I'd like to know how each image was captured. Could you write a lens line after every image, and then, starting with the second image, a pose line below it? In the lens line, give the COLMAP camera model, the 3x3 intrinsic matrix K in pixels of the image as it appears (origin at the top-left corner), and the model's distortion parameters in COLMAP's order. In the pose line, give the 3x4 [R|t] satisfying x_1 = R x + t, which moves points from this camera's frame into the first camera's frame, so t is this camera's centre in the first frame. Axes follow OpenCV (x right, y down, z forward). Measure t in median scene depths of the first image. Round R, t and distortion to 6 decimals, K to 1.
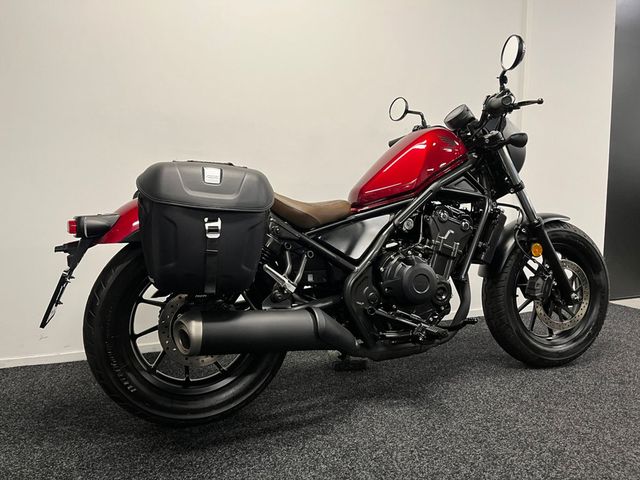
lens RADIAL K [[498.9, 0, 320.0], [0, 498.9, 240.0], [0, 0, 1]] dist [0.033601, -0.001668]
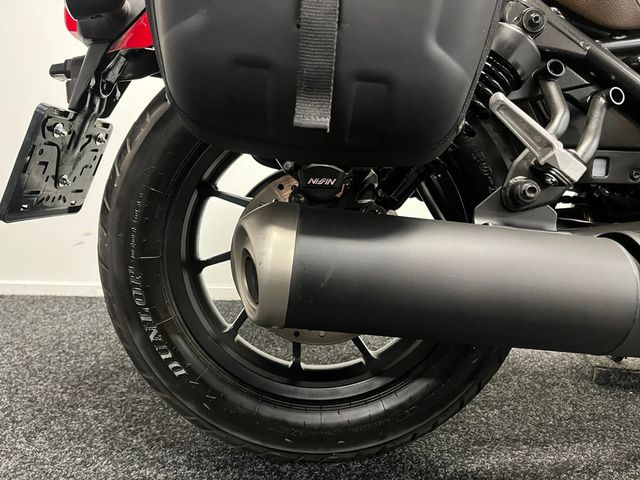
lens RADIAL K [[498.9, 0, 320.0], [0, 498.9, 240.0], [0, 0, 1]] dist [0.033601, -0.001668]
pose [[0.932882, 0.088880, -0.349045, -0.090144], [-0.059363, 0.993764, 0.094392, 0.119362], [0.355257, -0.067336, 0.932340, 0.604925]]
